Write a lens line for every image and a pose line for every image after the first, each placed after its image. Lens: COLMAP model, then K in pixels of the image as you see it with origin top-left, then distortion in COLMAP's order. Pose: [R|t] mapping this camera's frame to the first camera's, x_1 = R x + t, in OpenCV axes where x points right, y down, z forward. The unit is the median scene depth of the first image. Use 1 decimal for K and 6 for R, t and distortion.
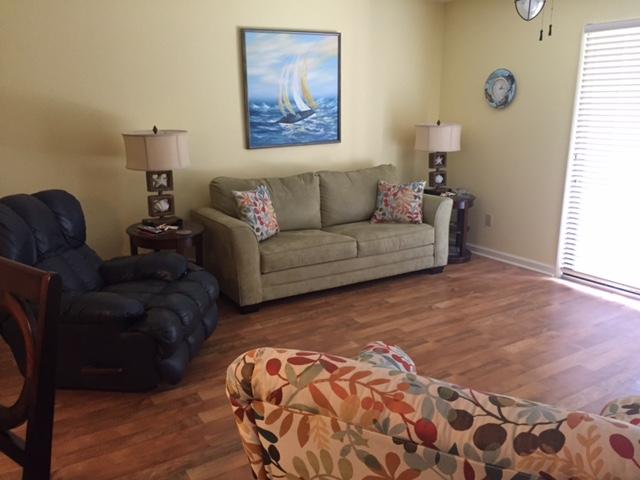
lens RADIAL K [[539.4, 0, 320.0], [0, 539.4, 240.0], [0, 0, 1]] dist [0.002063, 0.000104]
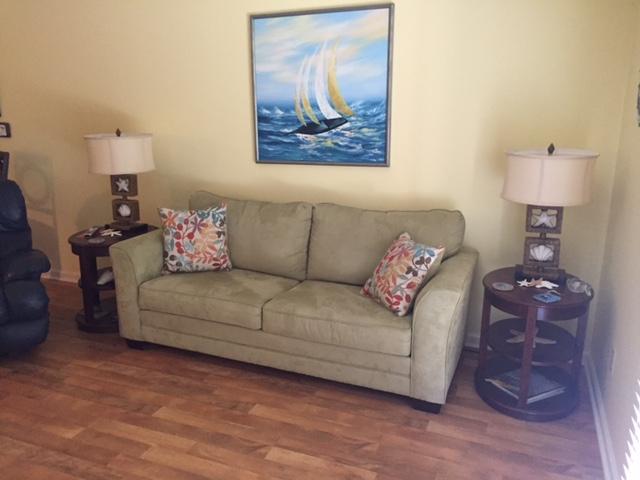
lens RADIAL K [[539.4, 0, 320.0], [0, 539.4, 240.0], [0, 0, 1]] dist [0.002063, 0.000104]
pose [[0.594314, 0.205703, -0.777481, 0.571536], [-0.206399, 0.973369, 0.099757, -0.151194], [0.777297, 0.101184, 0.620944, 0.558256]]
